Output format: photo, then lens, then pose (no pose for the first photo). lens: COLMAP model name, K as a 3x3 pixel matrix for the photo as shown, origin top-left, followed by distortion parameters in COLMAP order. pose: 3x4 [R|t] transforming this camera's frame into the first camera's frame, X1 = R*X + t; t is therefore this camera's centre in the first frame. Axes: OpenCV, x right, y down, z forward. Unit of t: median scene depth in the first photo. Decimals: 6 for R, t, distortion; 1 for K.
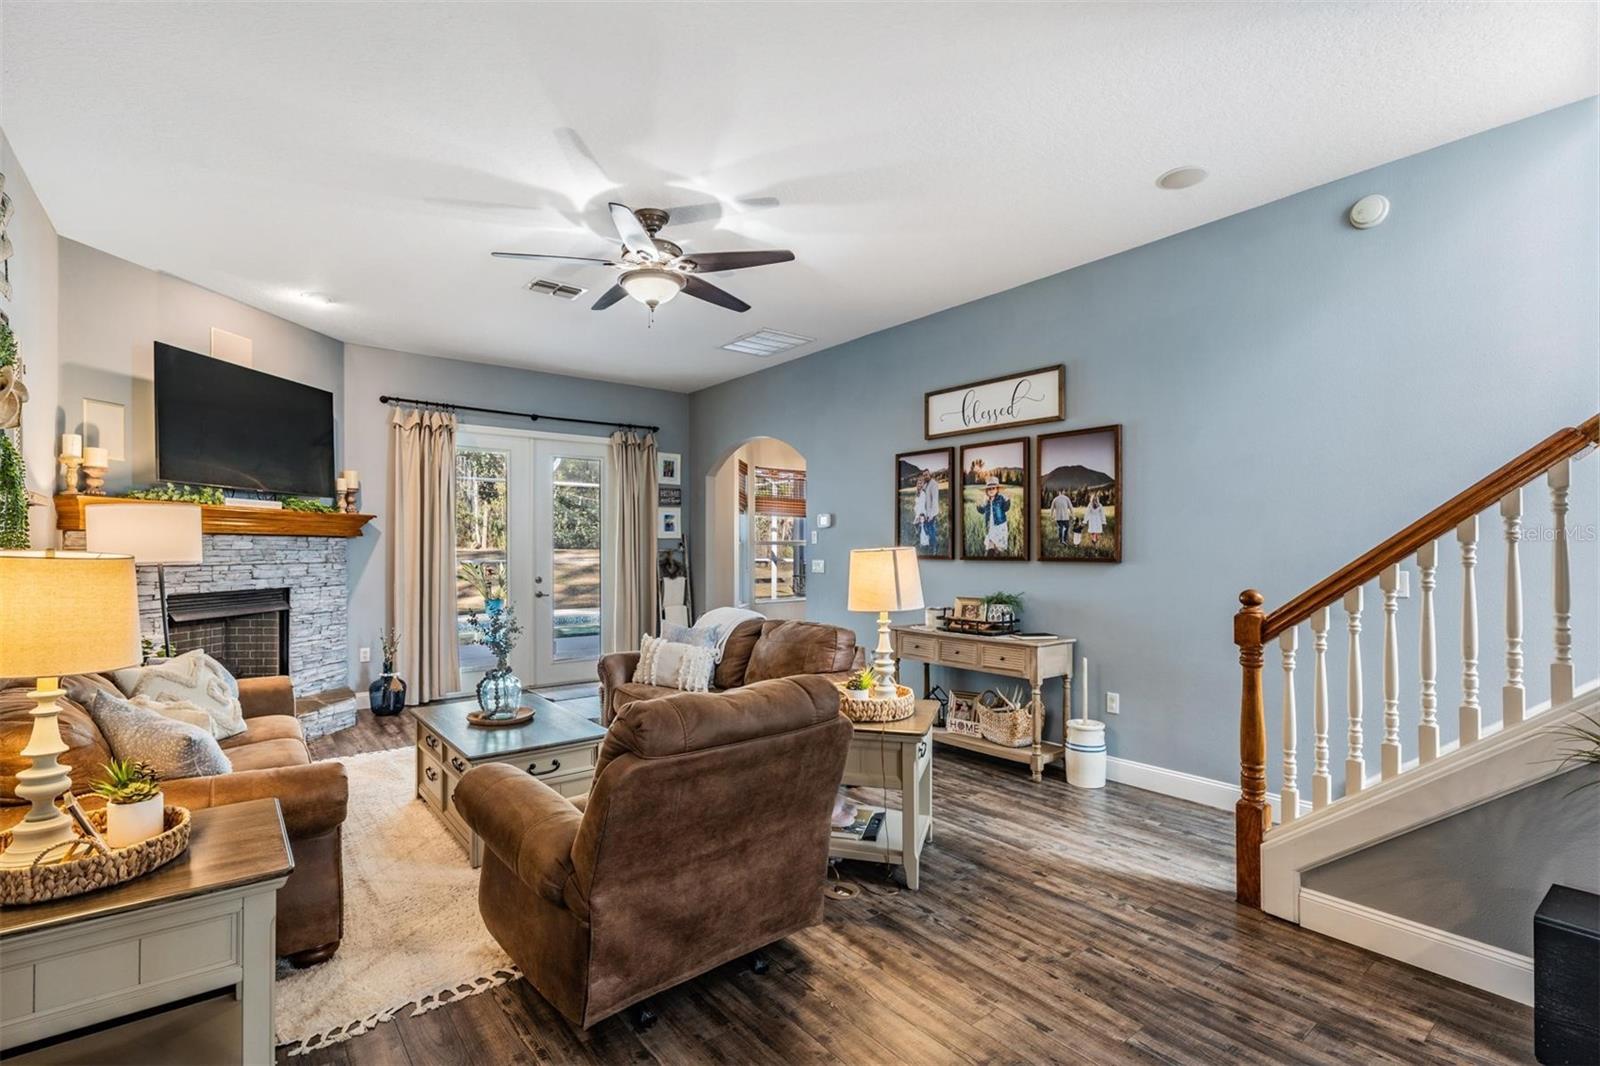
lens RADIAL K [[747.0, 0, 800.2], [0, 747.0, 537.9], [0, 0, 1]] dist [0.000656, 0.000655]
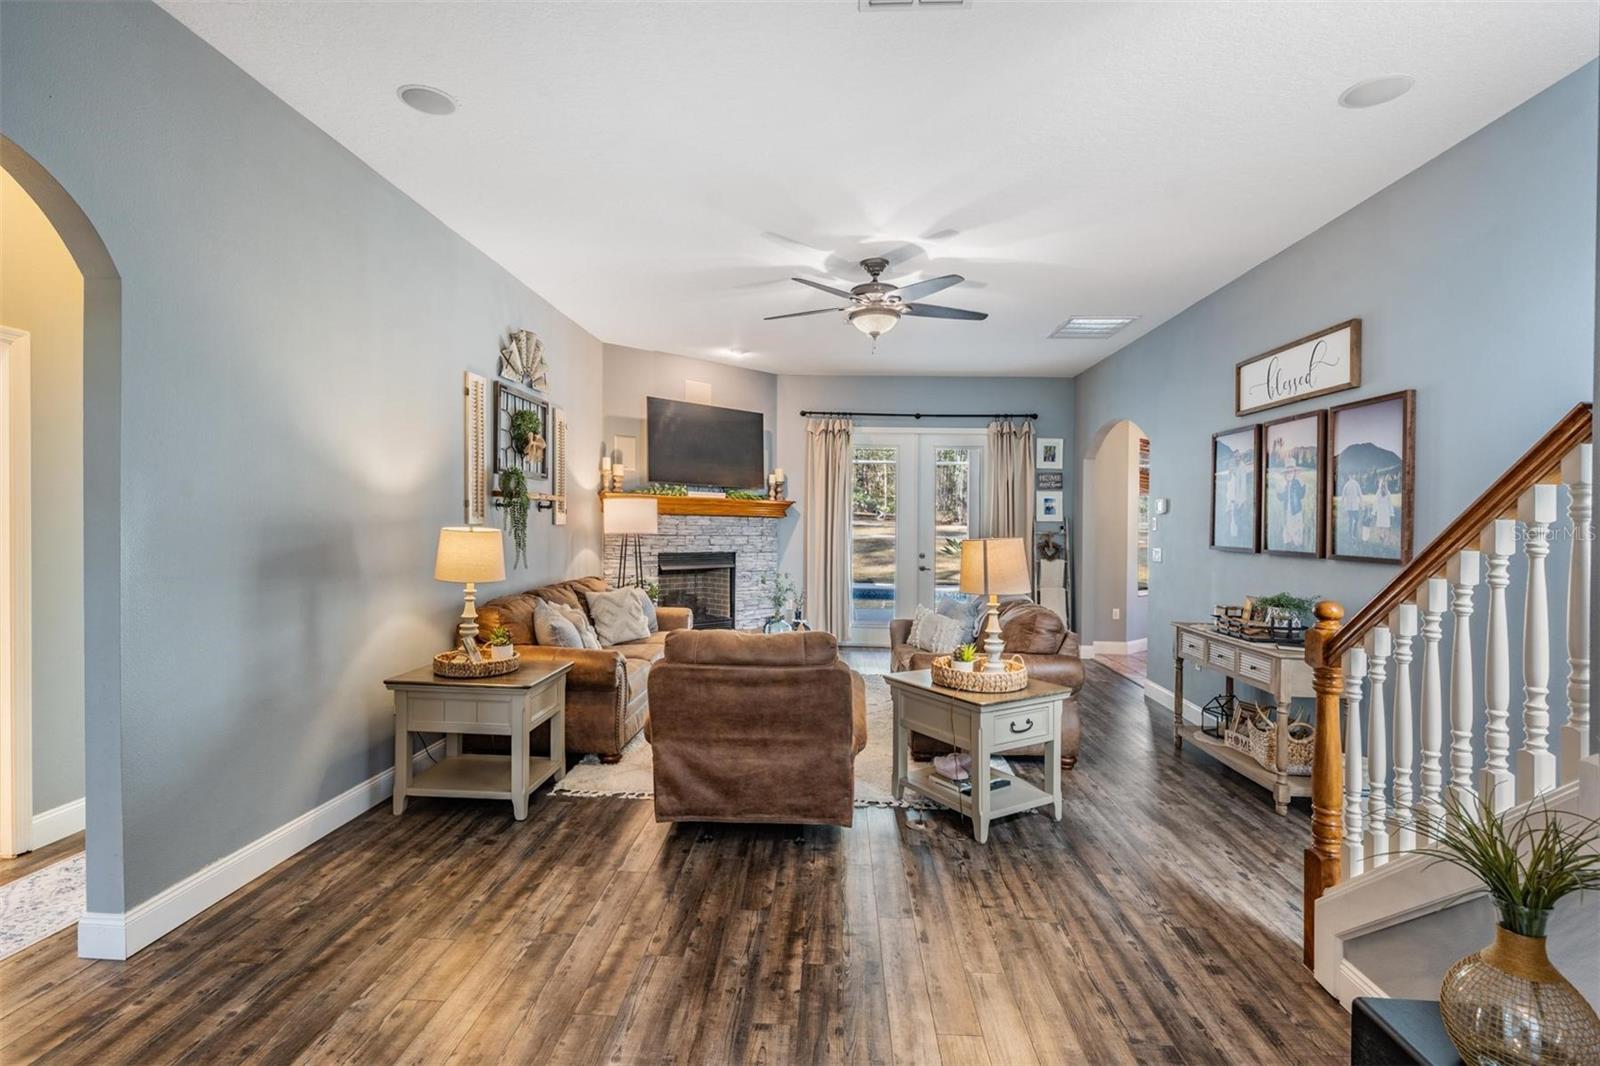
lens RADIAL K [[750.7, 0, 787.0], [0, 750.7, 525.6], [0, 0, 1]] dist [0.003842, -0.002477]
pose [[0.749188, 0.020448, -0.662042, 0.410985], [-0.011280, 0.999772, 0.018115, -0.014292], [0.662262, -0.006104, 0.749248, -0.022786]]
